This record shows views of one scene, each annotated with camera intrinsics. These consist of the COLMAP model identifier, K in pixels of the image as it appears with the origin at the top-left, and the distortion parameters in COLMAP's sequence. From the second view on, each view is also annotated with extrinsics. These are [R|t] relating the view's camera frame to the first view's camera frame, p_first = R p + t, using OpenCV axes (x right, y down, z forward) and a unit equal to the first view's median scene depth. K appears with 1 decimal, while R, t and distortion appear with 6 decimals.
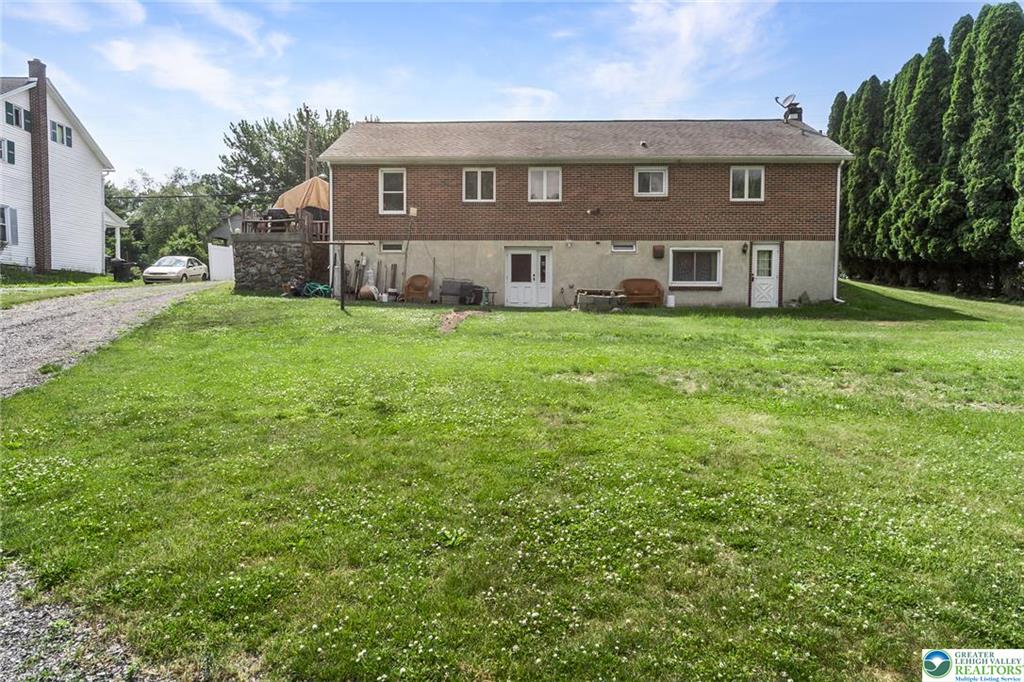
lens RADIAL K [[600.4, 0, 512.0], [0, 600.4, 341.0], [0, 0, 1]] dist [-0.003454, -0.000755]
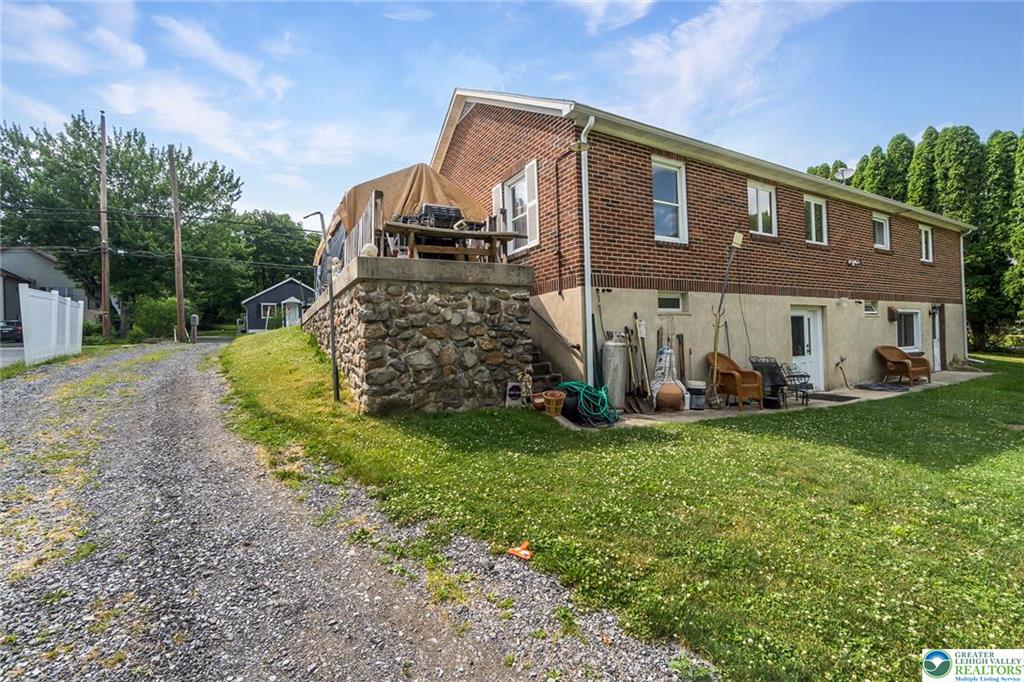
lens RADIAL K [[436.6, 0, 512.0], [0, 436.6, 341.0], [0, 0, 1]] dist [-0.008139, 0.000531]
pose [[0.852884, -0.029218, 0.521282, -0.525740], [0.062490, 0.996968, -0.046360, -0.113117], [-0.518347, 0.072115, 0.852124, 0.742943]]
